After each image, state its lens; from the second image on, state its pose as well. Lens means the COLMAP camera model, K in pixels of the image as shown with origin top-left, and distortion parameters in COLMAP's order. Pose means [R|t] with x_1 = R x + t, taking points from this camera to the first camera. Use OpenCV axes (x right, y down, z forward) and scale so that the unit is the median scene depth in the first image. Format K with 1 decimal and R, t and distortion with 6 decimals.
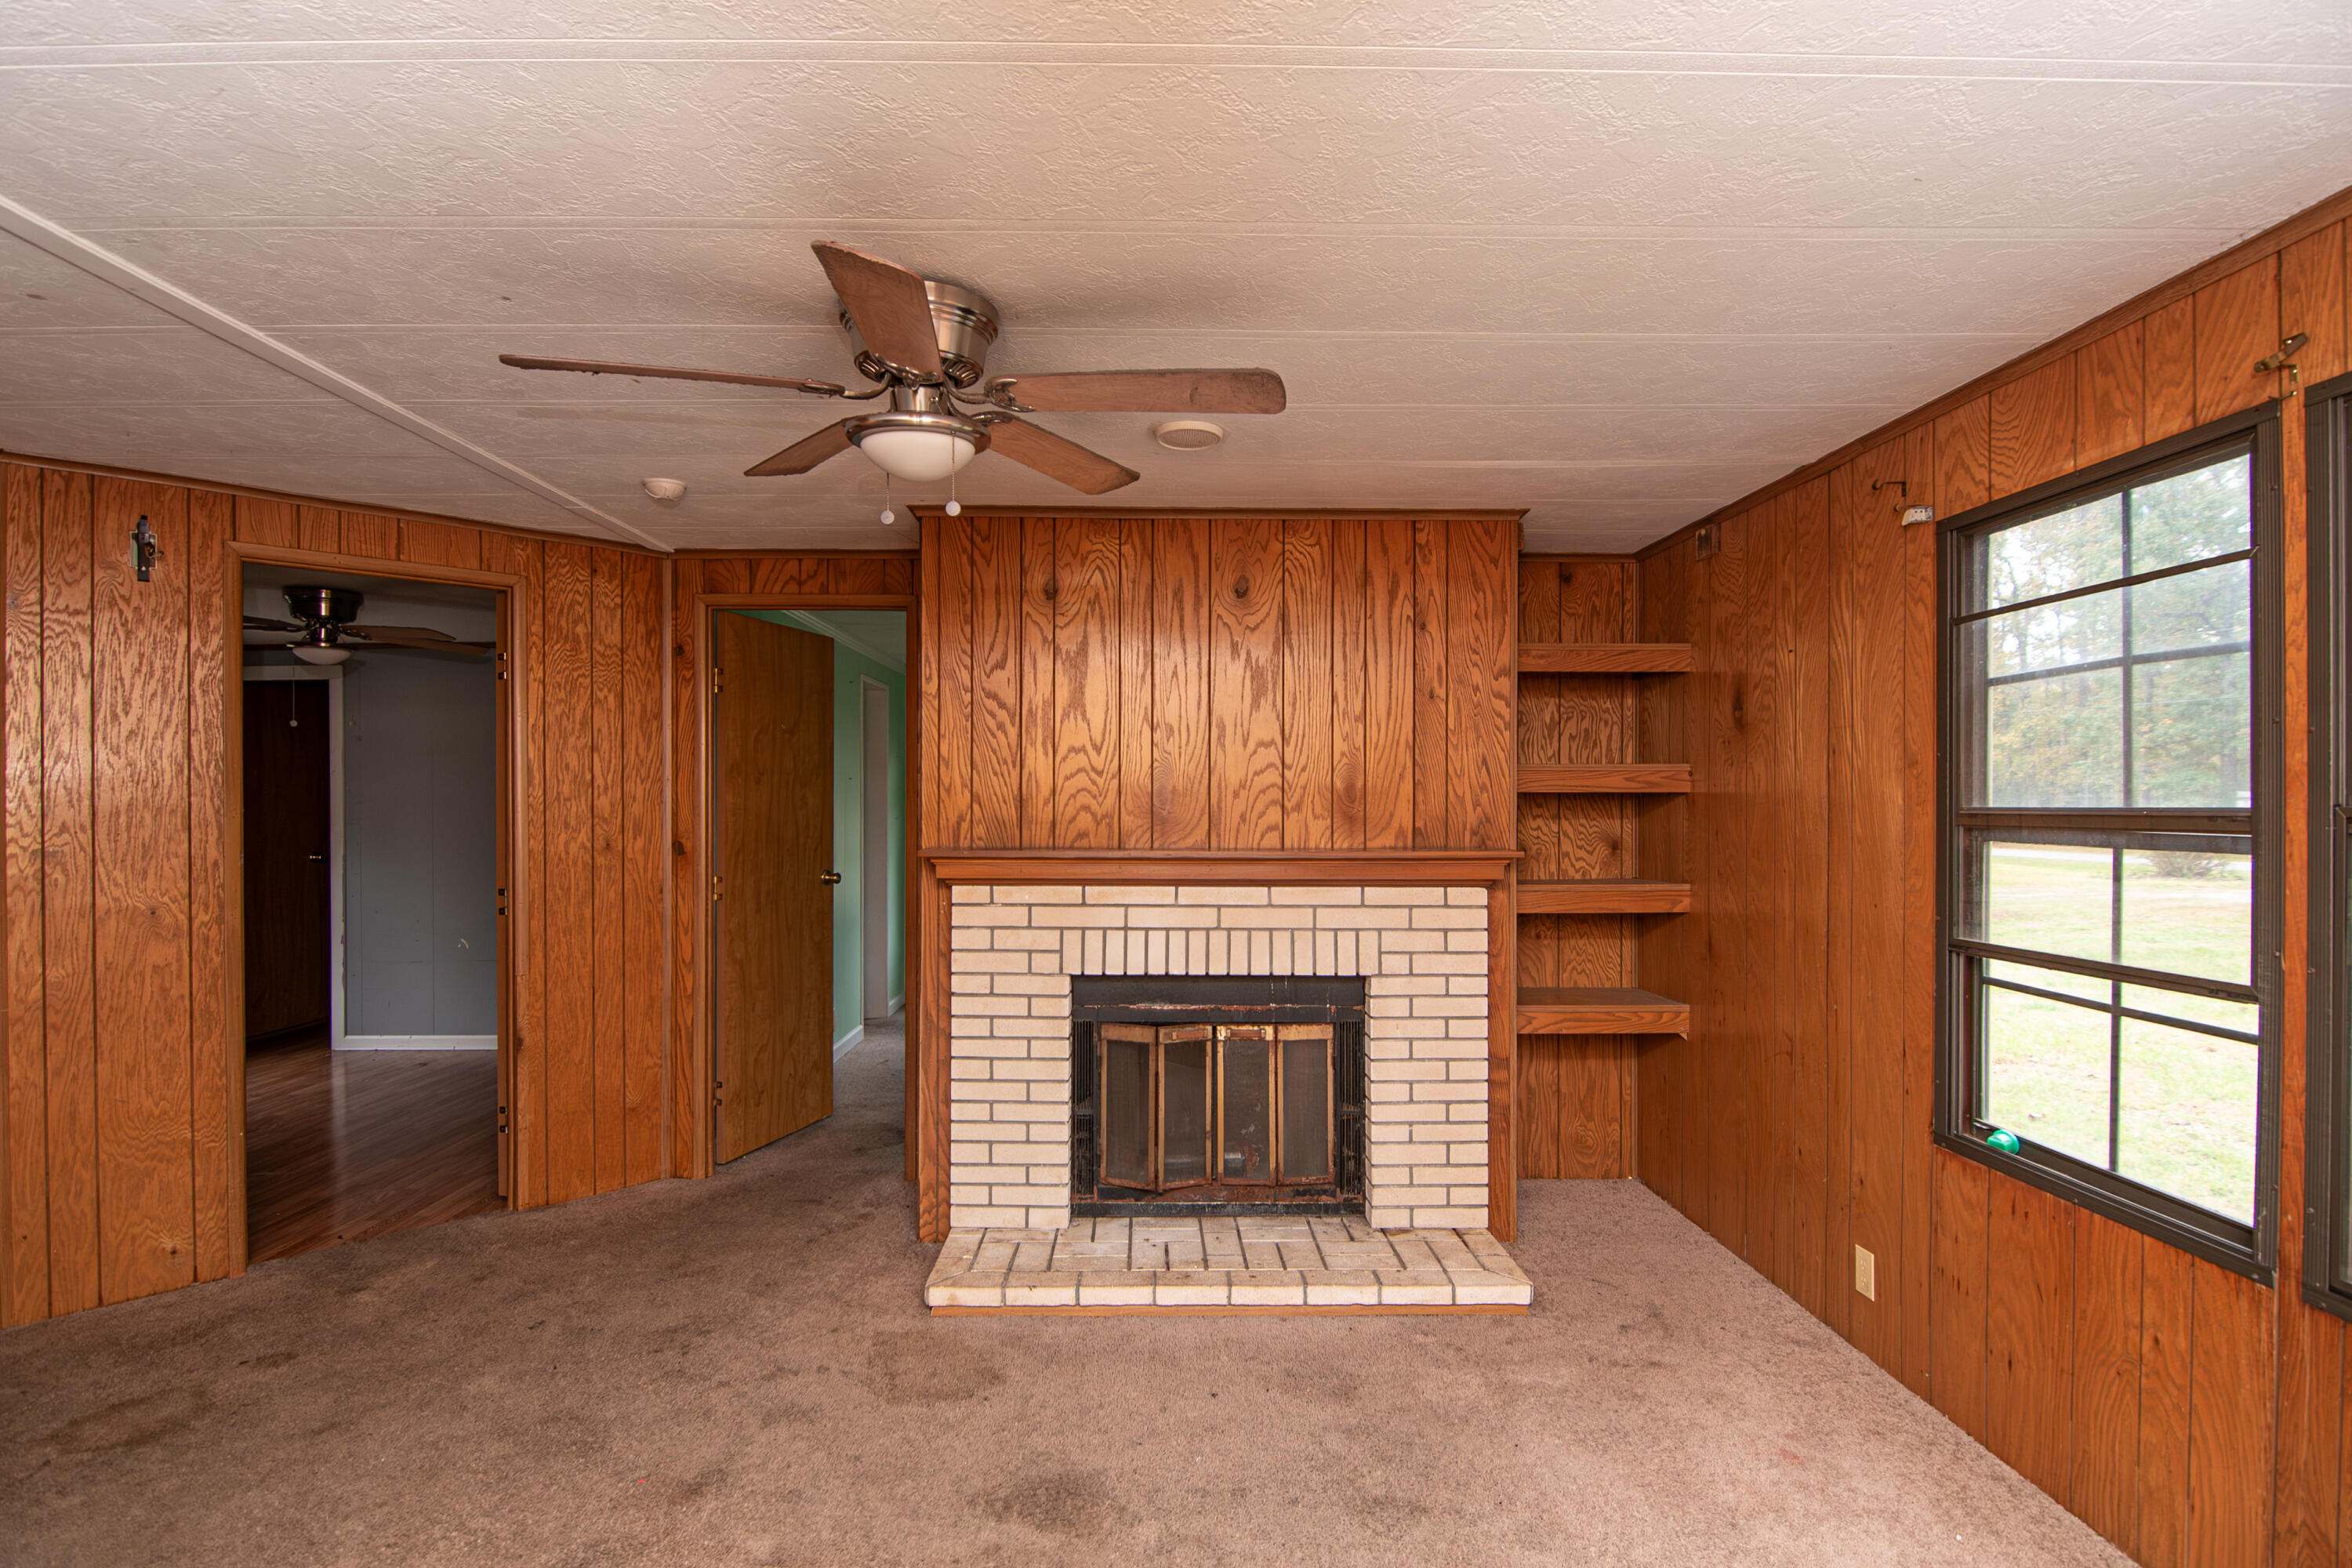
lens RADIAL K [[1152.9, 0, 1201.2], [0, 1152.9, 796.0], [0, 0, 1]] dist [0.022059, -0.008545]
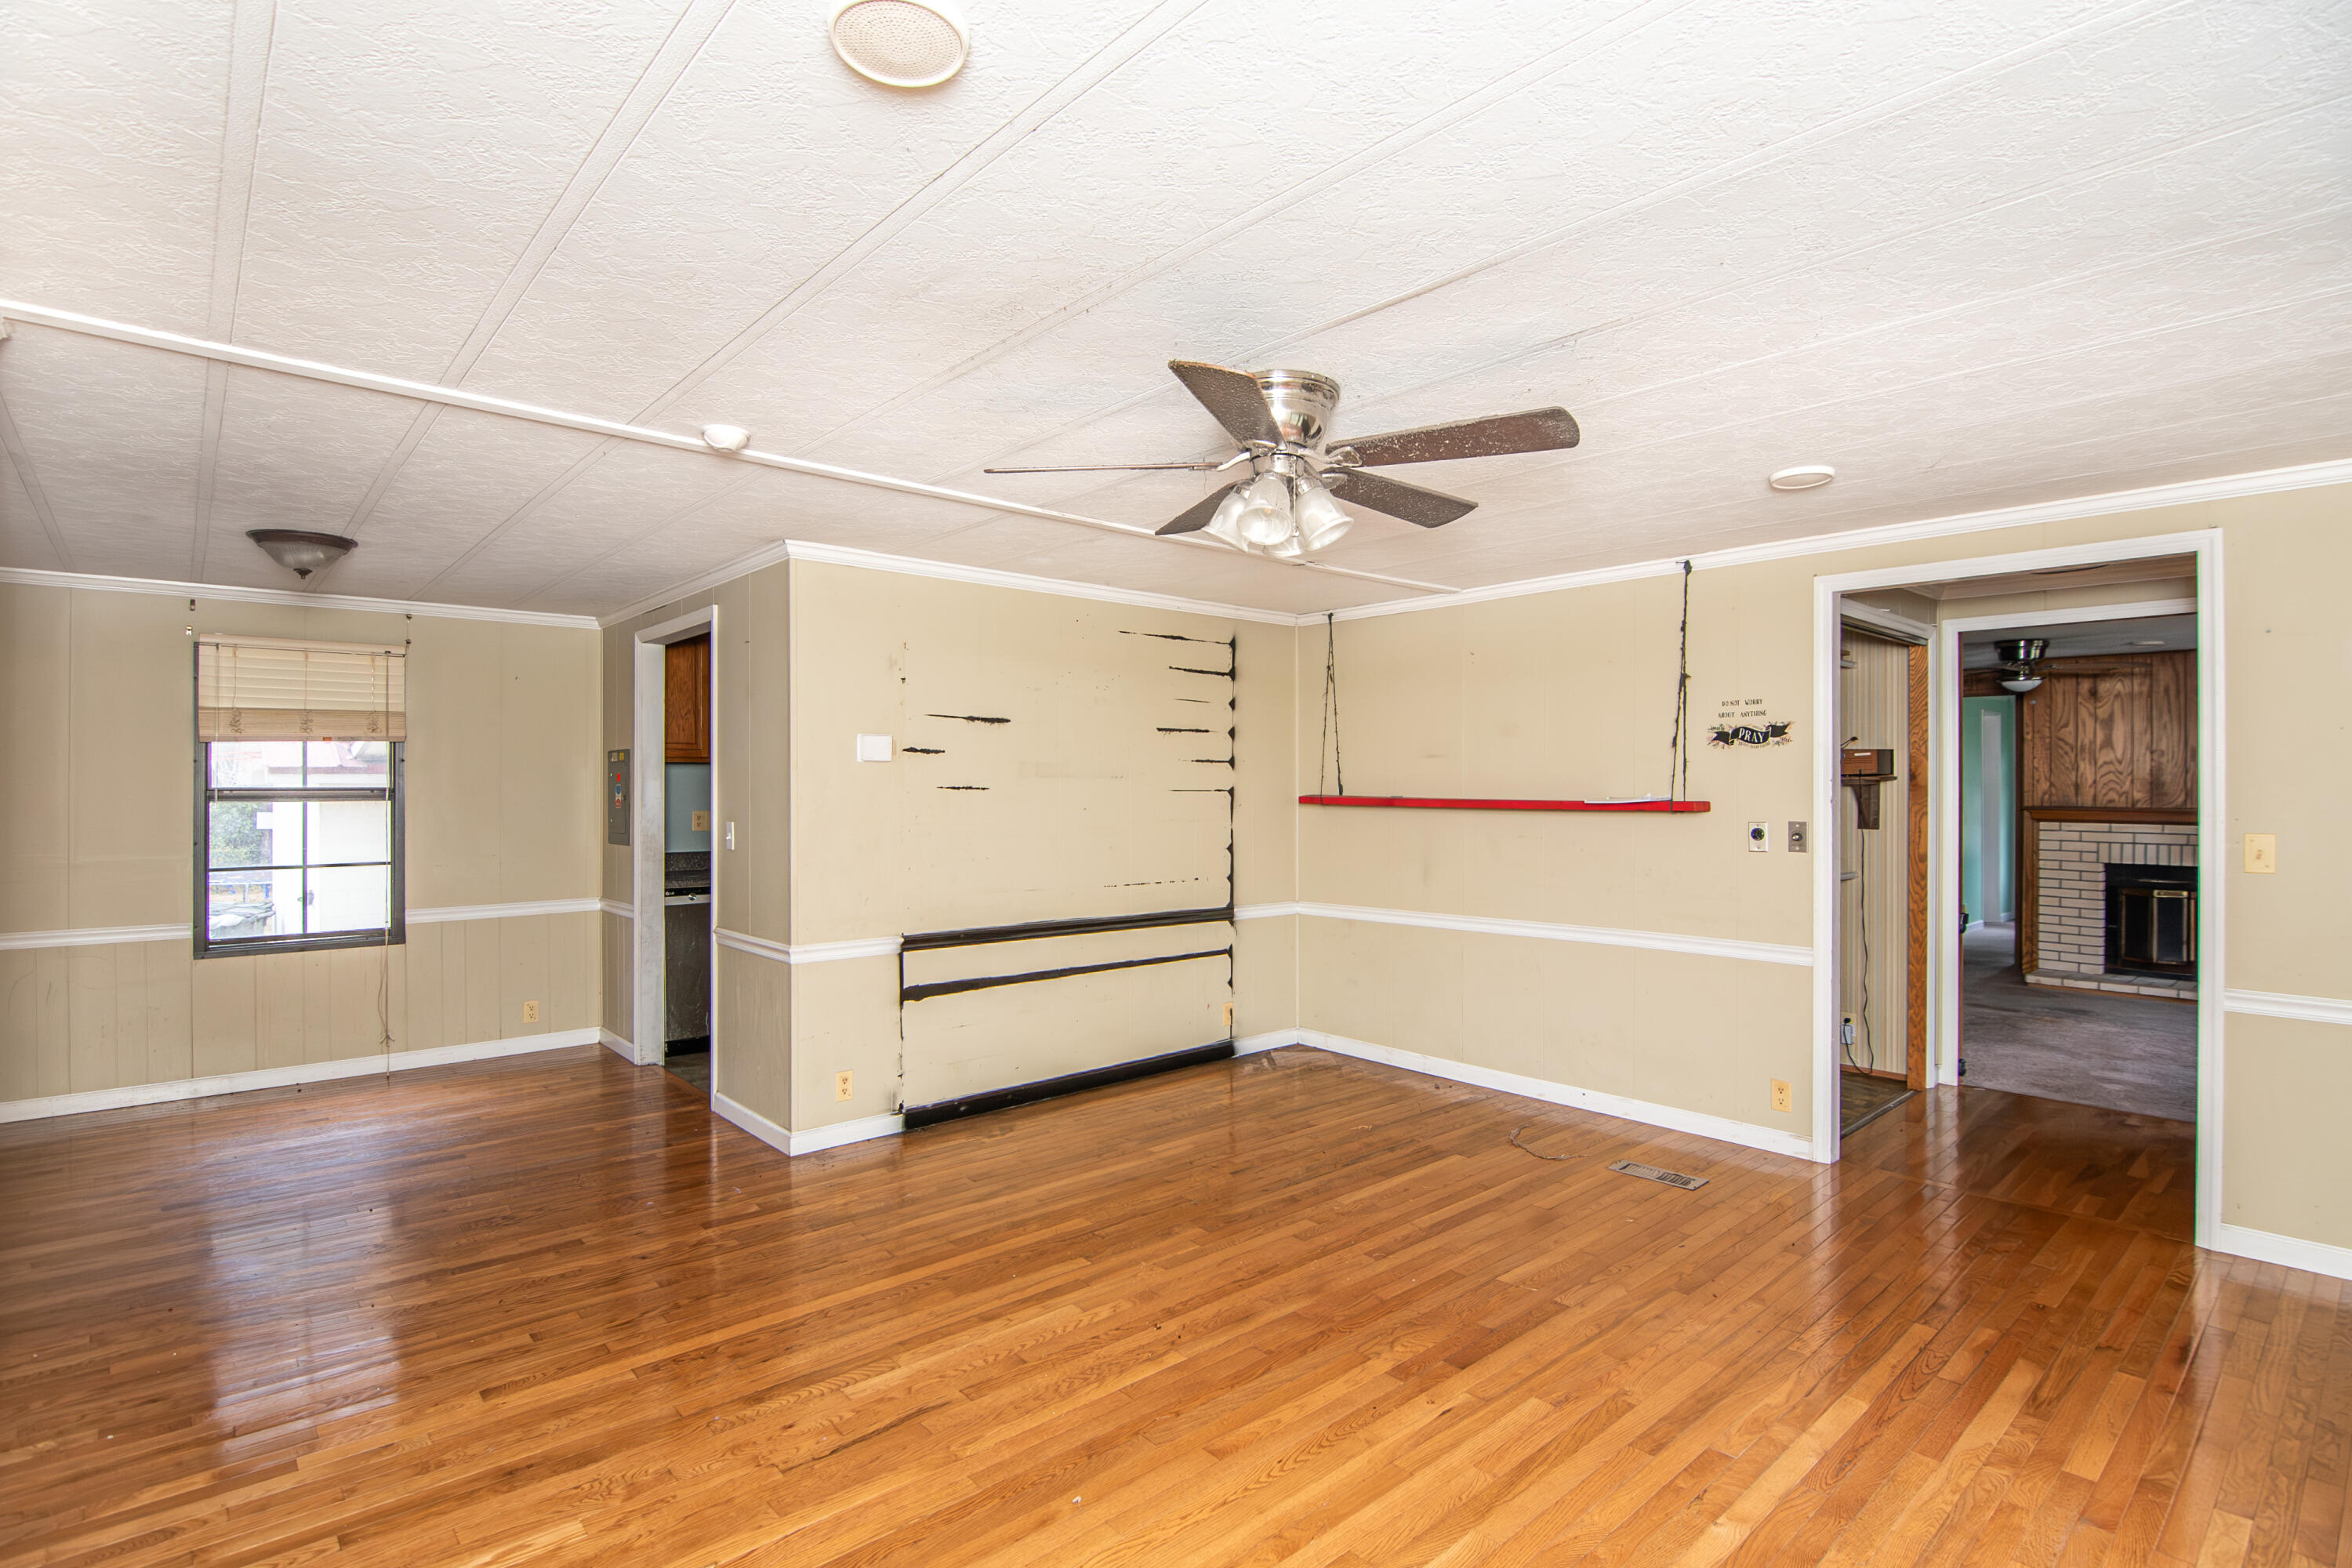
lens RADIAL K [[1152.9, 0, 1166.9], [0, 1152.9, 778.6], [0, 0, 1]] dist [0.022059, -0.008545]
pose [[0.632077, -0.004801, -0.774891, 0.497489], [-0.010928, 0.999826, -0.015109, 0.044163], [0.774829, 0.018018, 0.631914, -1.870721]]
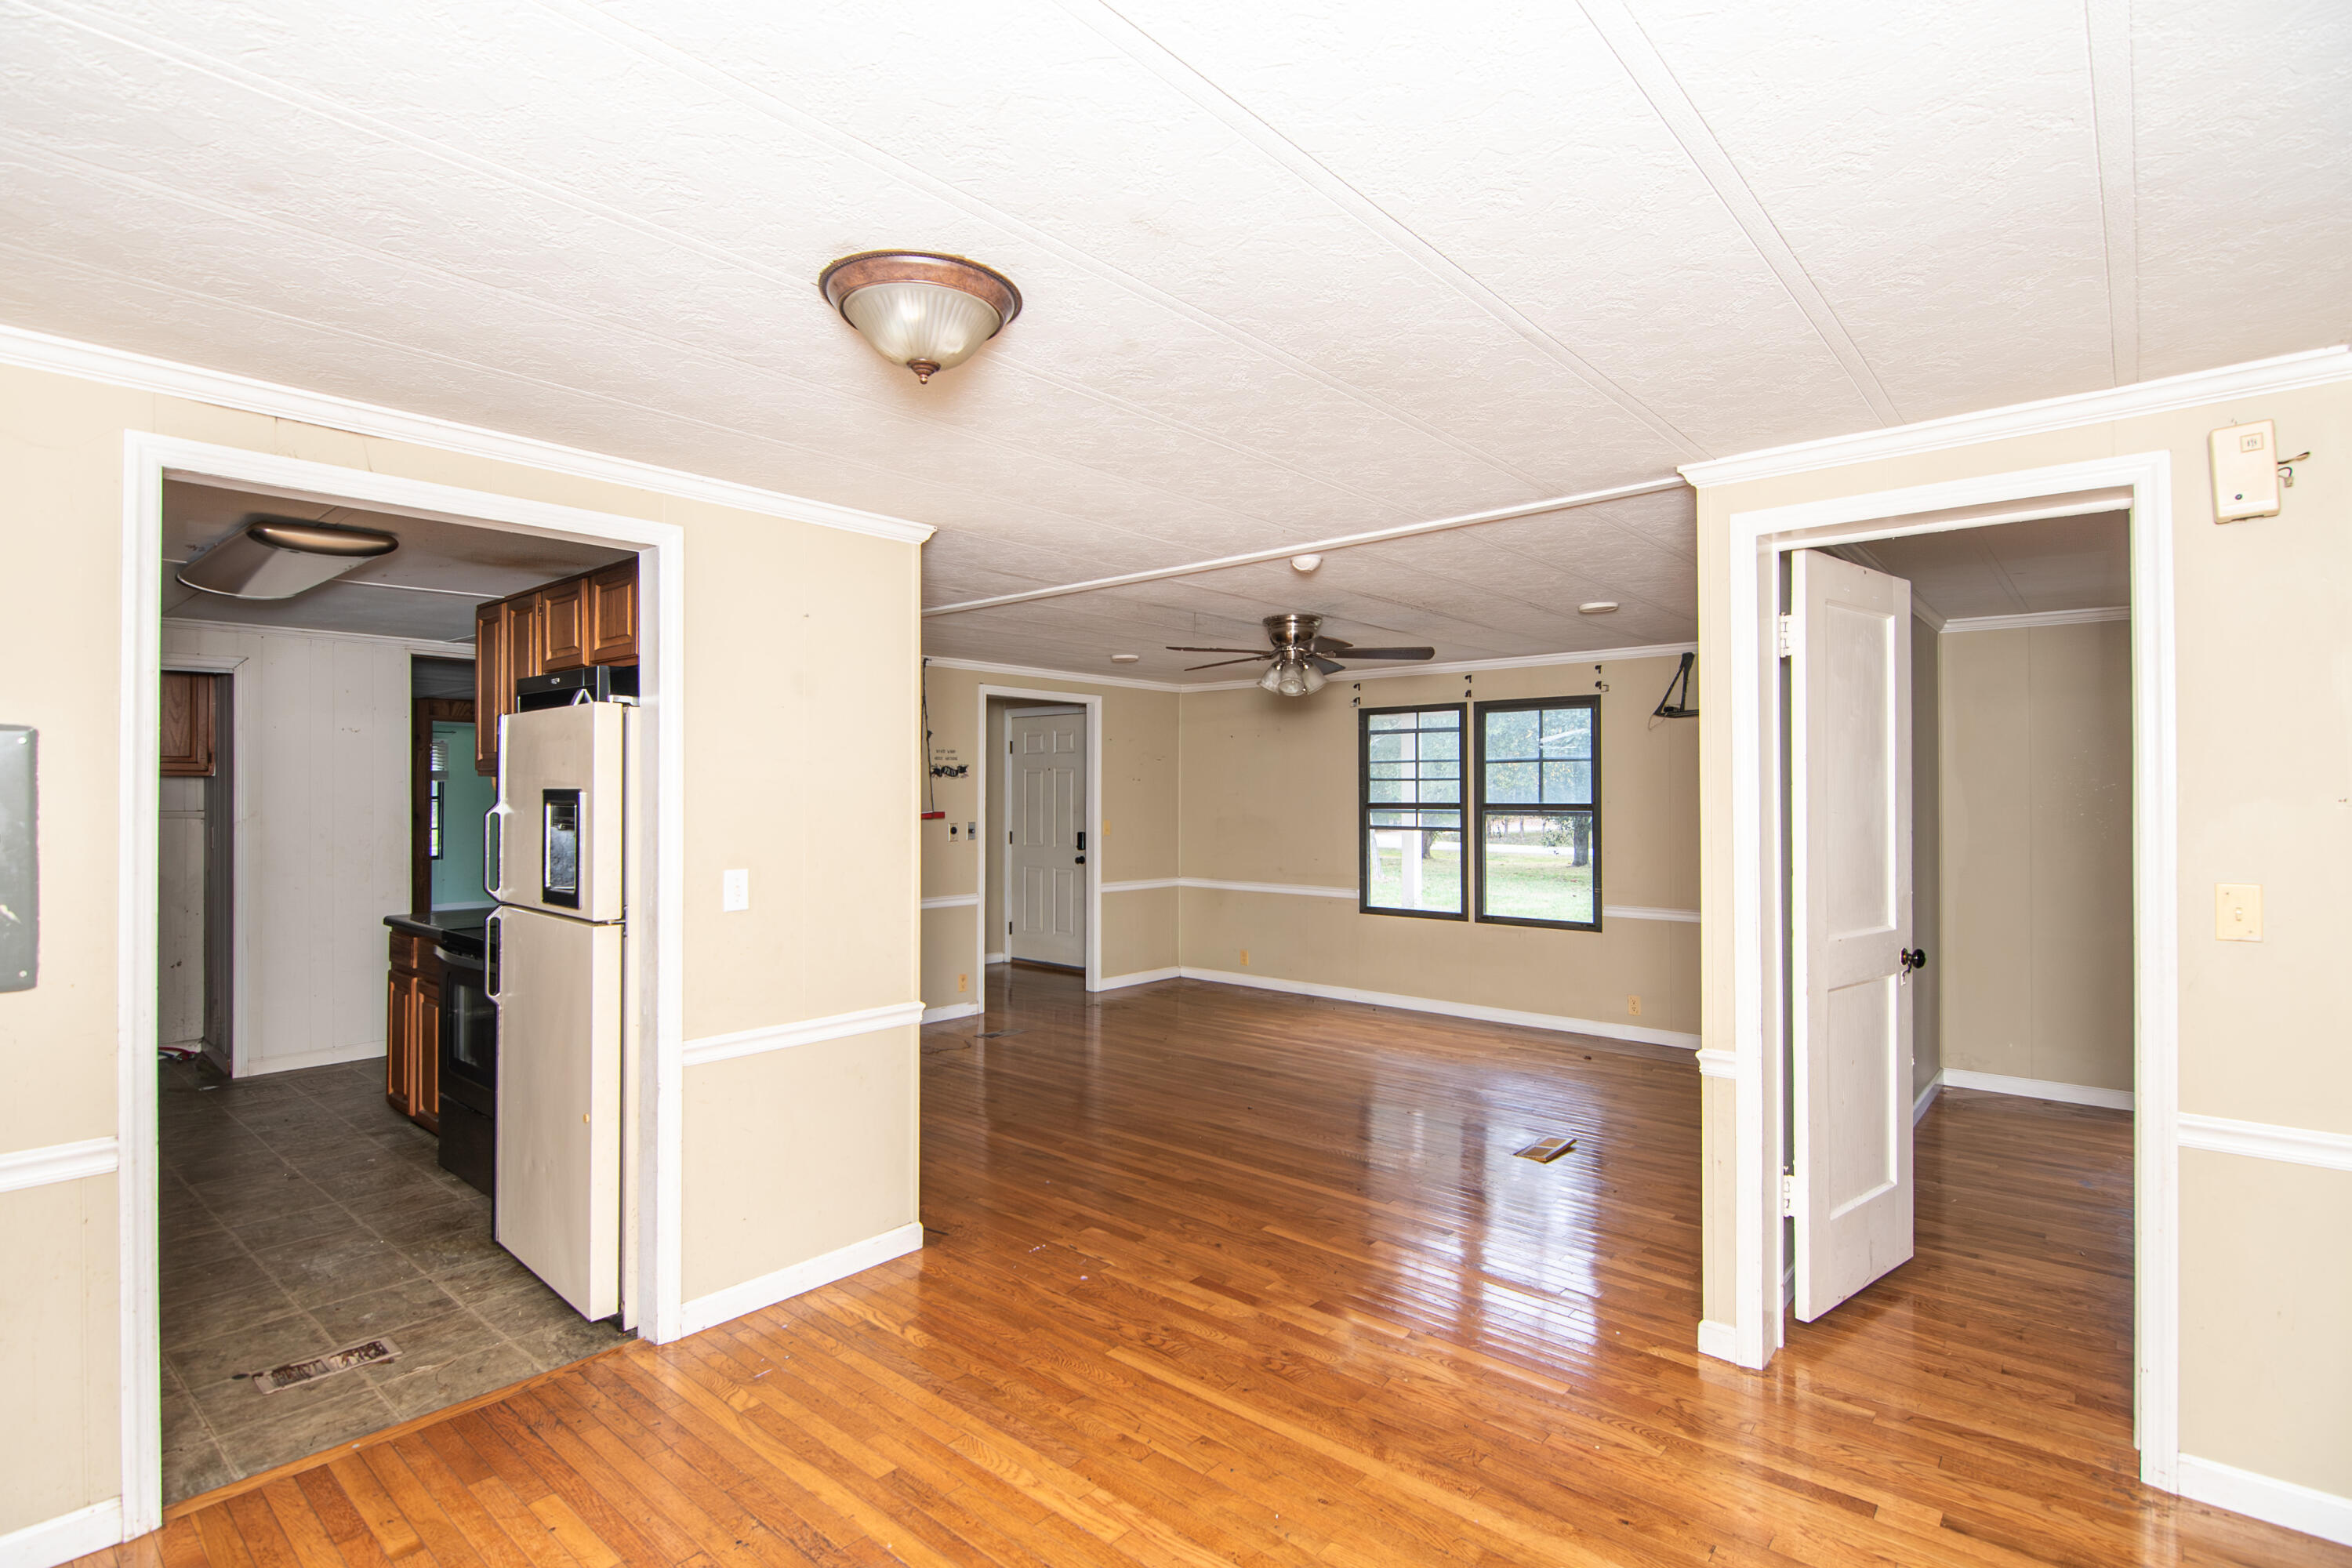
lens RADIAL K [[1152.9, 0, 1198.3], [0, 1152.9, 783.6], [0, 0, 1]] dist [0.022059, -0.008545]
pose [[0.645181, 0.009174, 0.763975, -1.540913], [0.005257, 0.999851, -0.016447, 0.028506], [-0.764012, 0.014627, 0.645037, -2.307945]]
